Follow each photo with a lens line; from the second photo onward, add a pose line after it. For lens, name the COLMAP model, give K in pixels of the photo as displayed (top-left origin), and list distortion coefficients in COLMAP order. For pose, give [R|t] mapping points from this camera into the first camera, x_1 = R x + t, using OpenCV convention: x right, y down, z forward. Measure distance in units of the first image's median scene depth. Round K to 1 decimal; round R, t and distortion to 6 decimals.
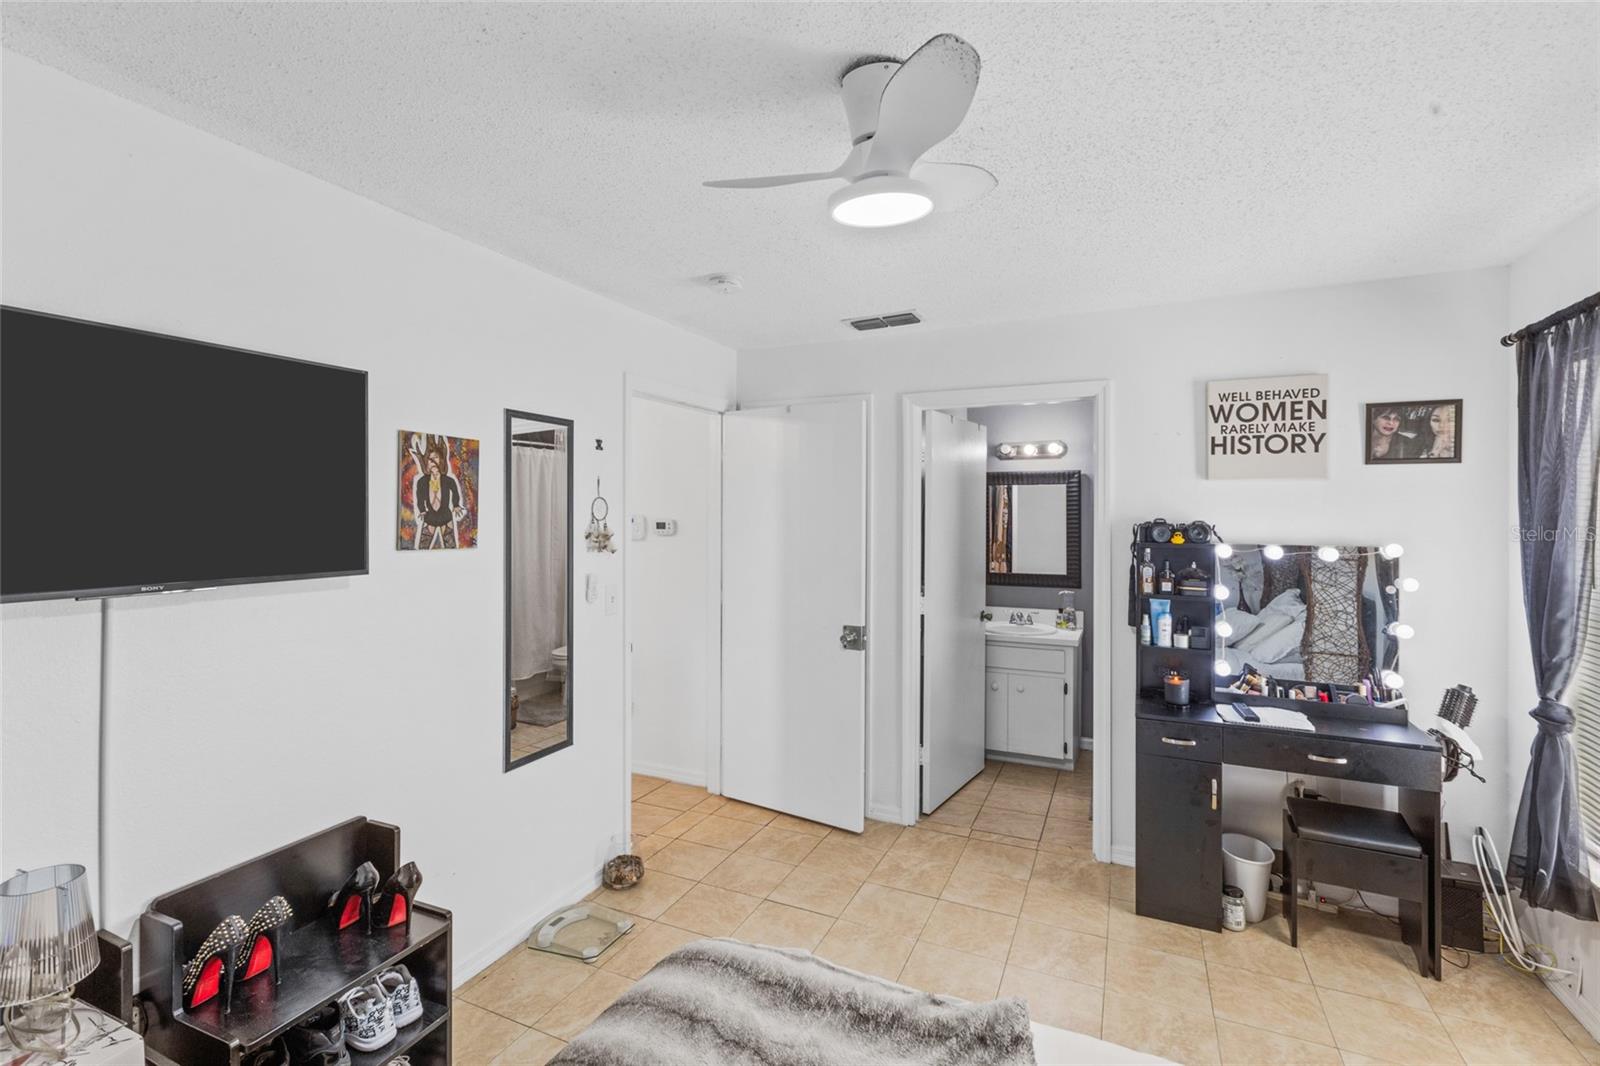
lens RADIAL K [[720.2, 0, 797.2], [0, 720.2, 518.2], [0, 0, 1]] dist [0.002059, -0.001991]
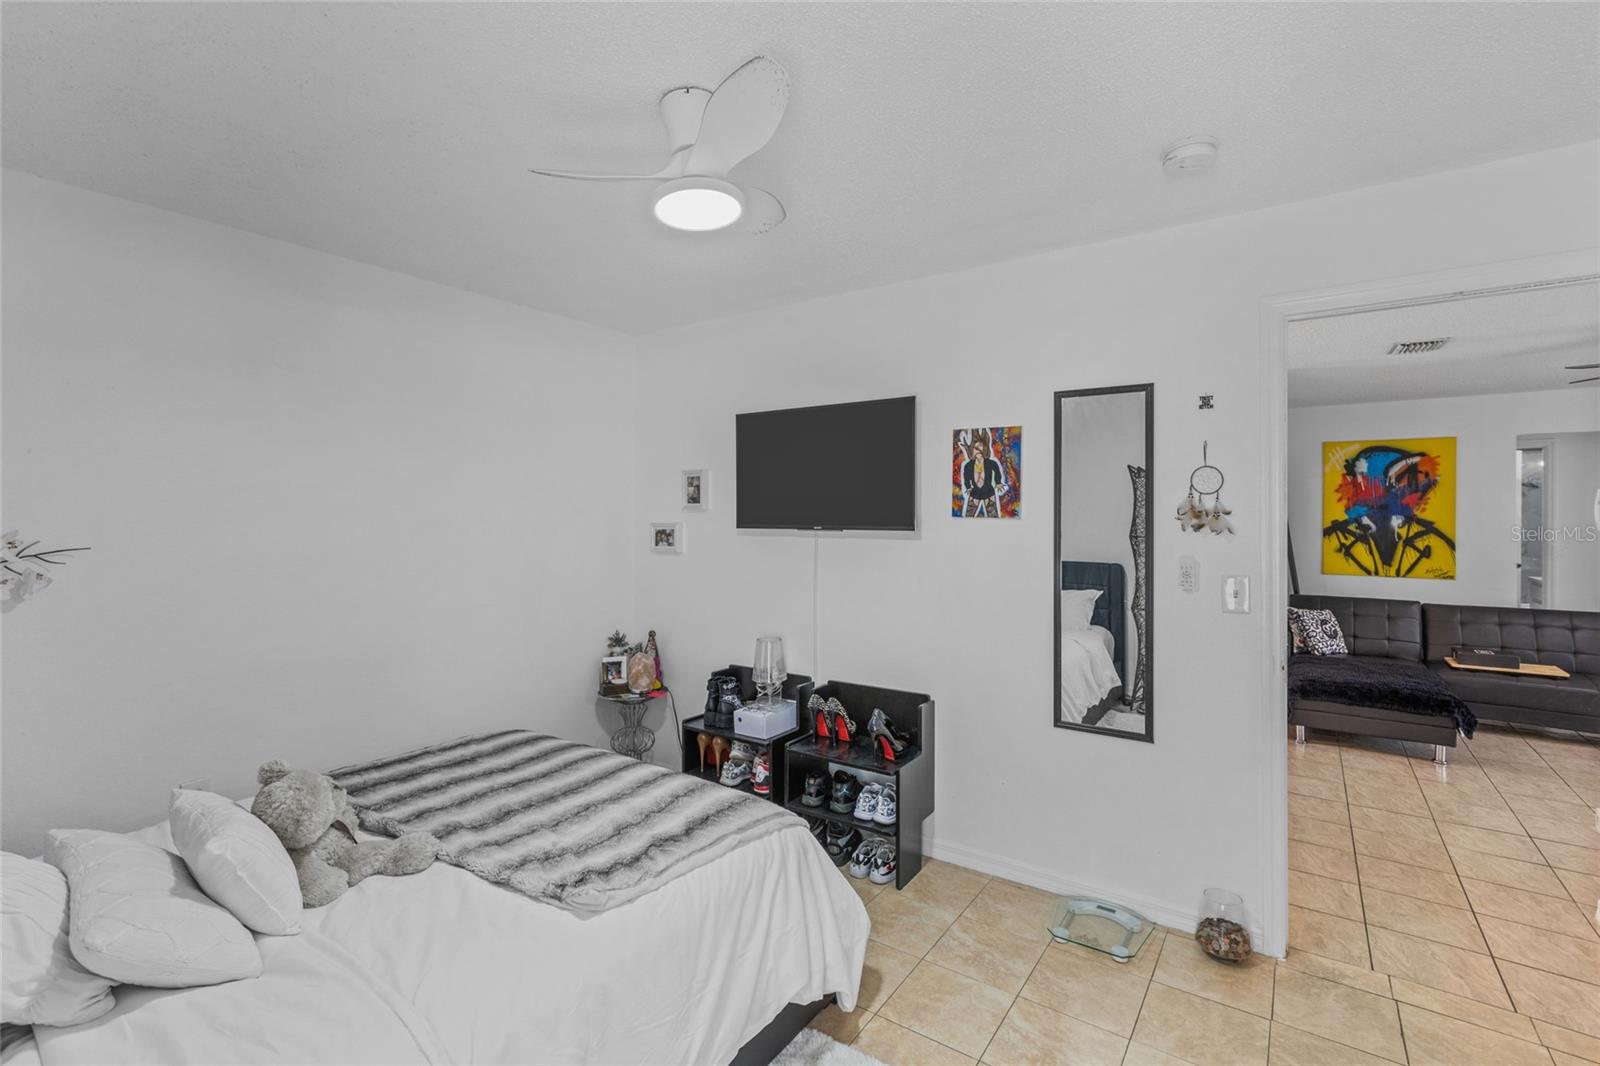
lens RADIAL K [[720.2, 0, 791.9], [0, 720.2, 520.5], [0, 0, 1]] dist [0.002059, -0.001991]
pose [[-0.181410, 0.013314, -0.983317, 0.796121], [-0.005599, 0.999878, 0.014572, 0.030380], [0.983392, 0.008149, -0.181314, 0.875260]]
